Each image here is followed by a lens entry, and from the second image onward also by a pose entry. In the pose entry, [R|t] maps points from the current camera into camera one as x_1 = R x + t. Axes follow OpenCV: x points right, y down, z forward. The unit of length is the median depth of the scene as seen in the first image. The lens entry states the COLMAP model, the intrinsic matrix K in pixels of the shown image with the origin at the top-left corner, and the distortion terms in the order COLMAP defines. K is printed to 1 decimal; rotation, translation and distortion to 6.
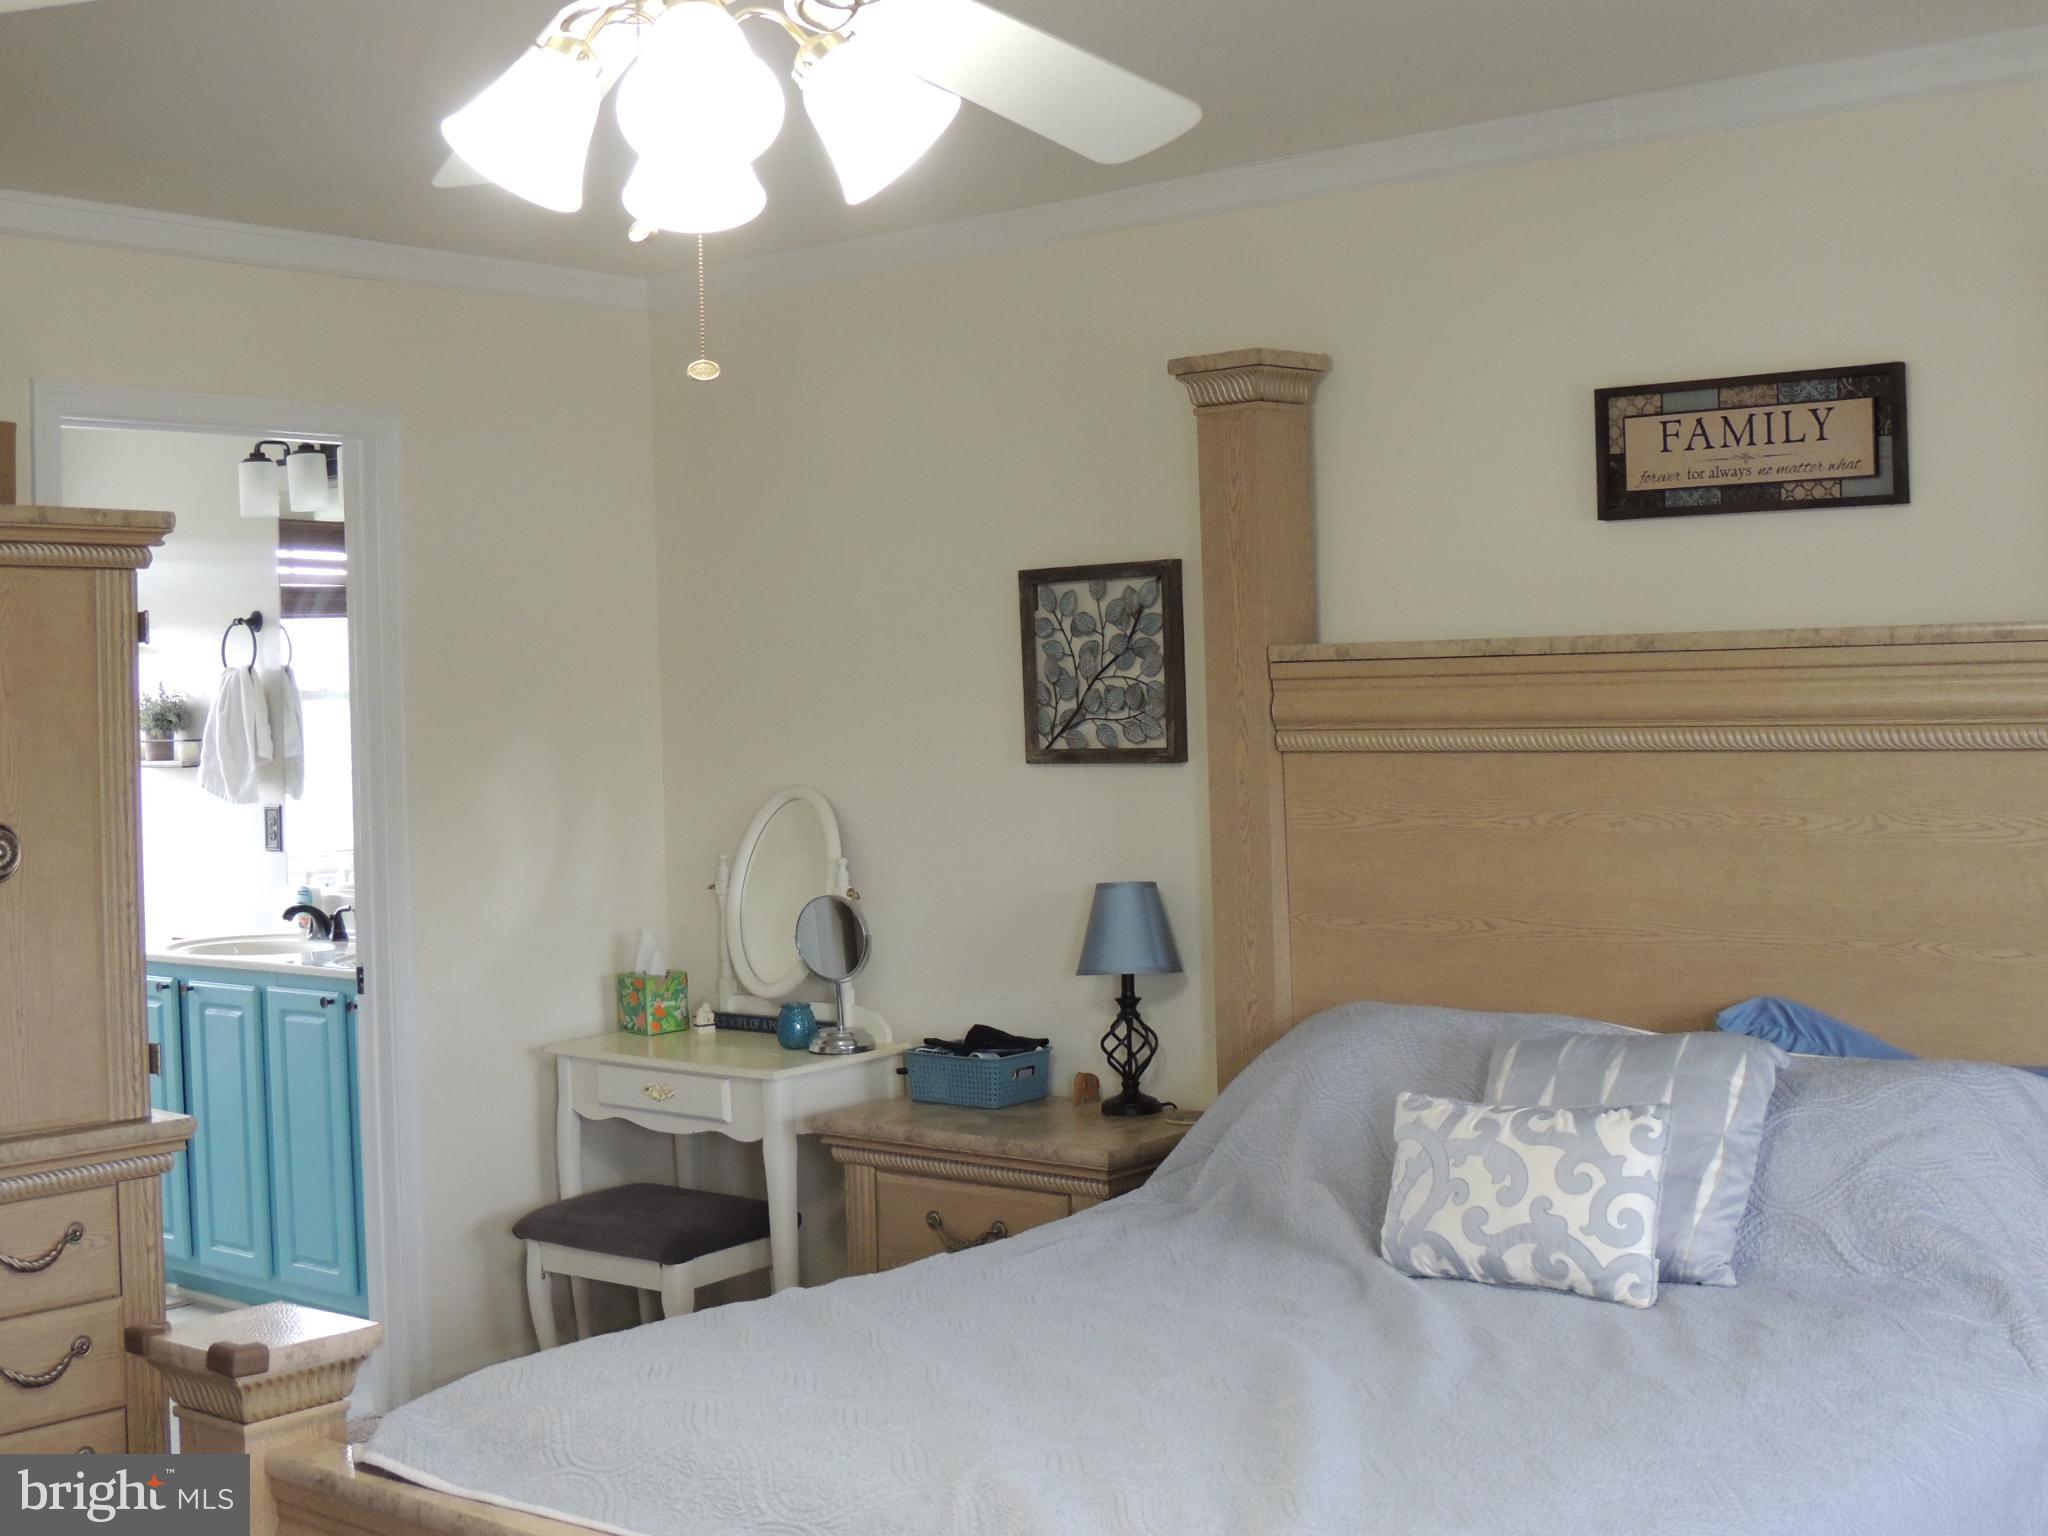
lens RADIAL K [[2548.0, 0, 1024.7], [0, 2548.0, 711.5], [0, 0, 1]] dist [0.224427, -1.235607]
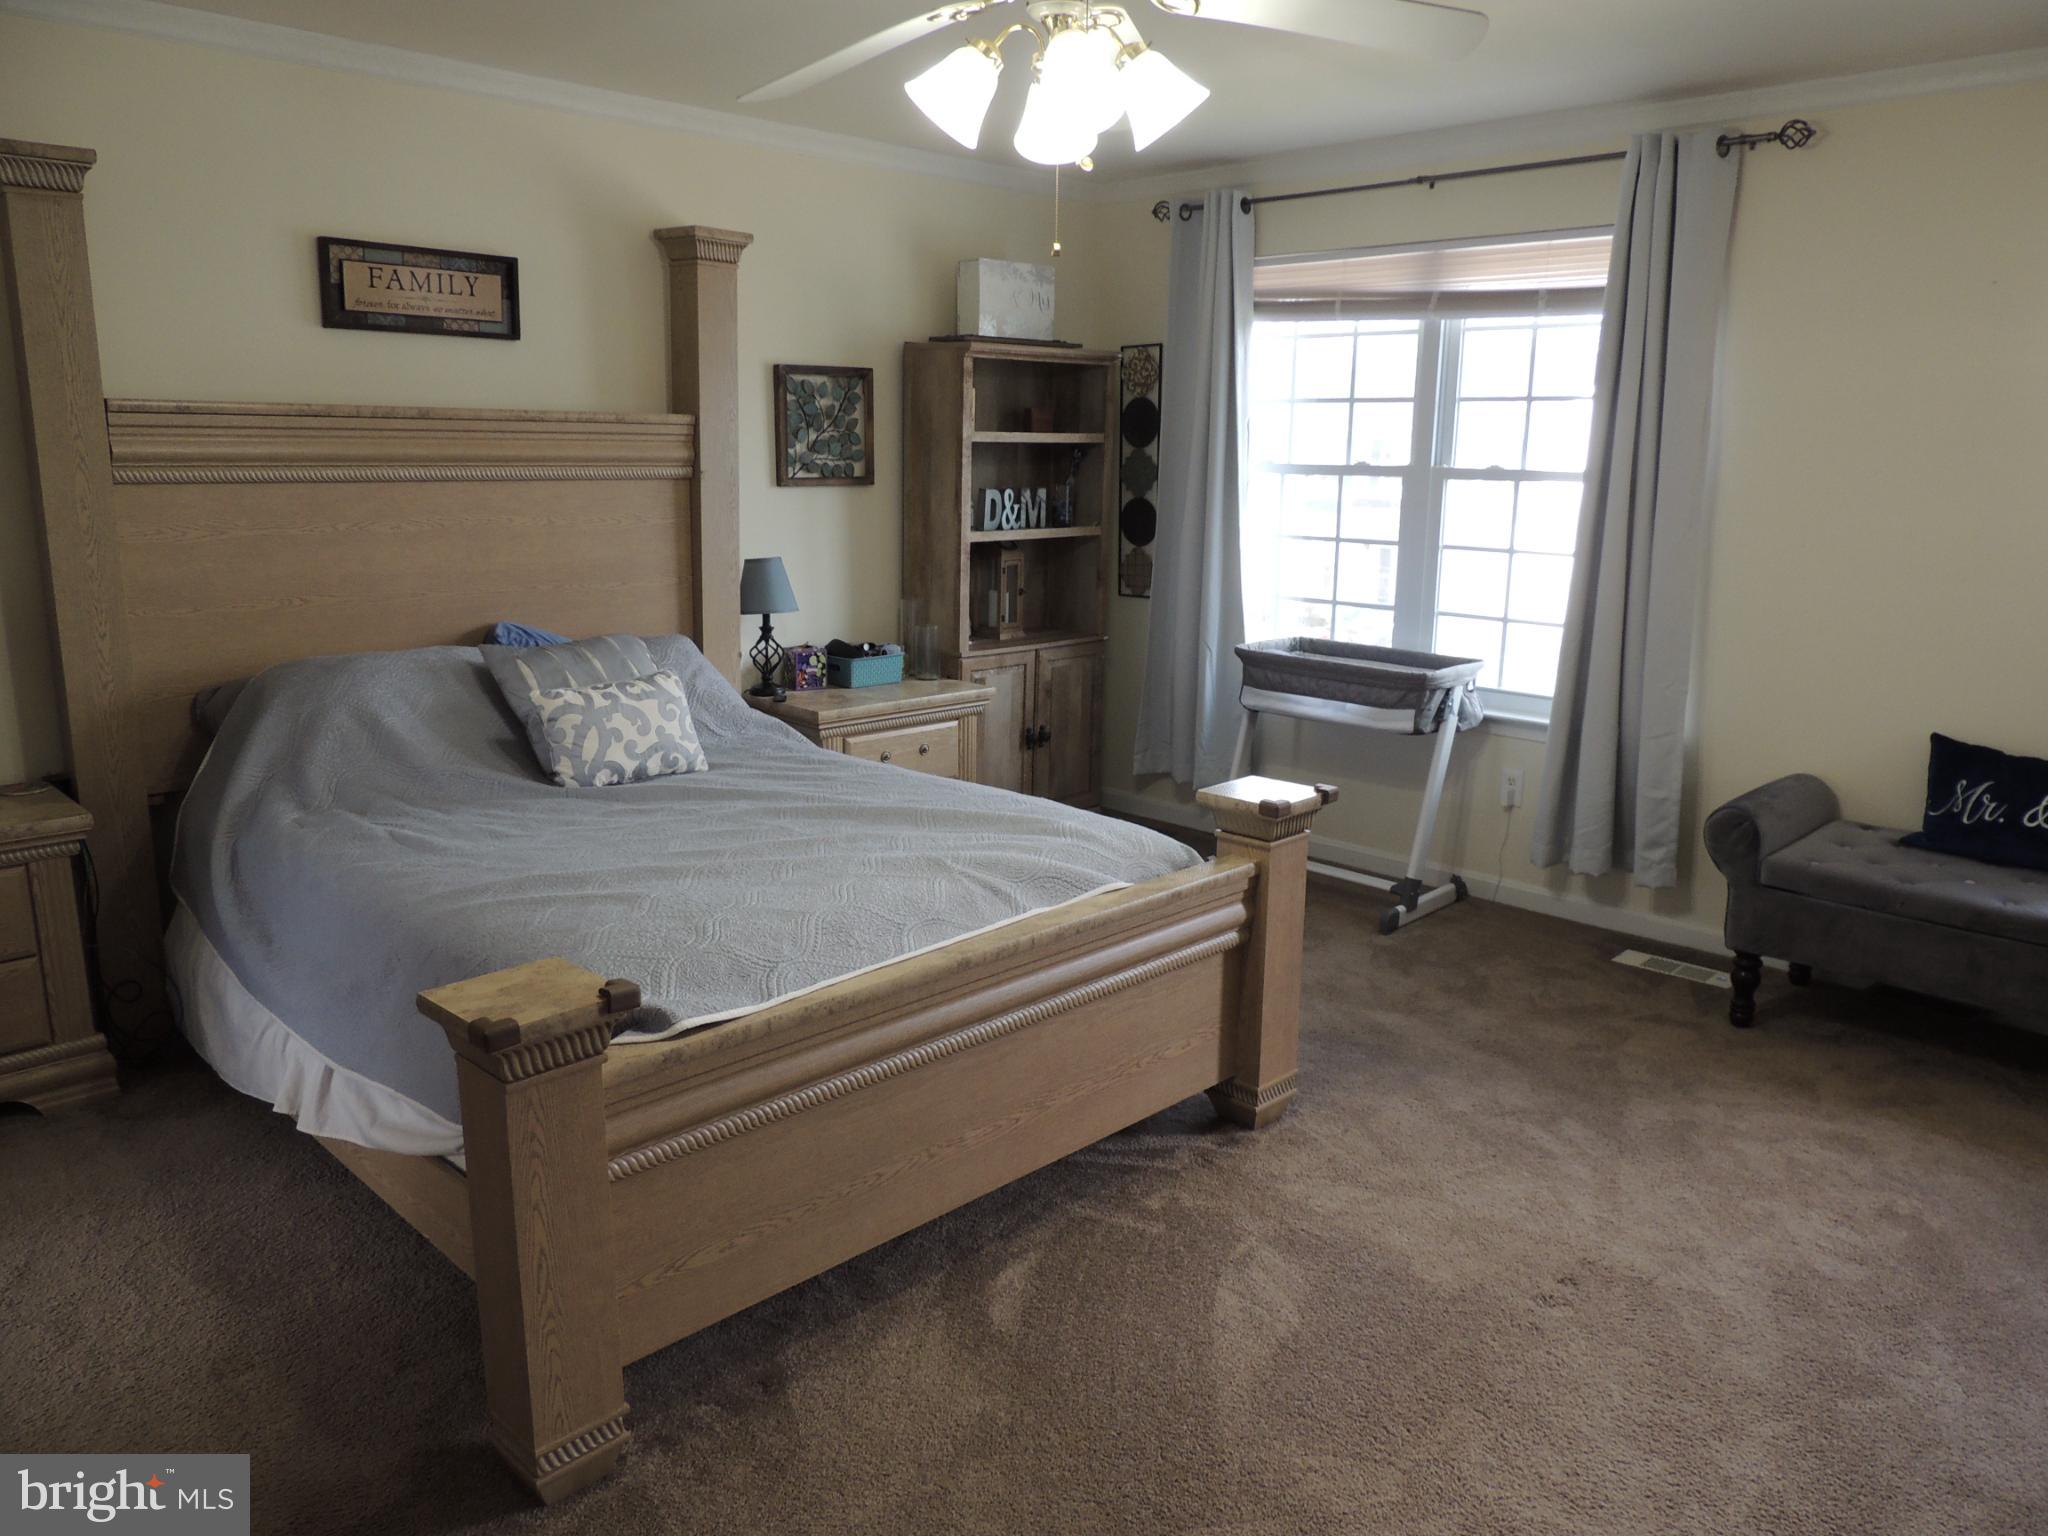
lens RADIAL K [[1462.7, 0, 1024.0], [0, 1462.7, 768.0], [0, 0, 1]] dist [-0.021535, 0.003634]
pose [[0.101588, -0.193267, 0.975873, -0.656765], [-0.011777, 0.980645, 0.195439, 0.009070], [-0.994757, -0.031347, 0.097346, 0.527026]]
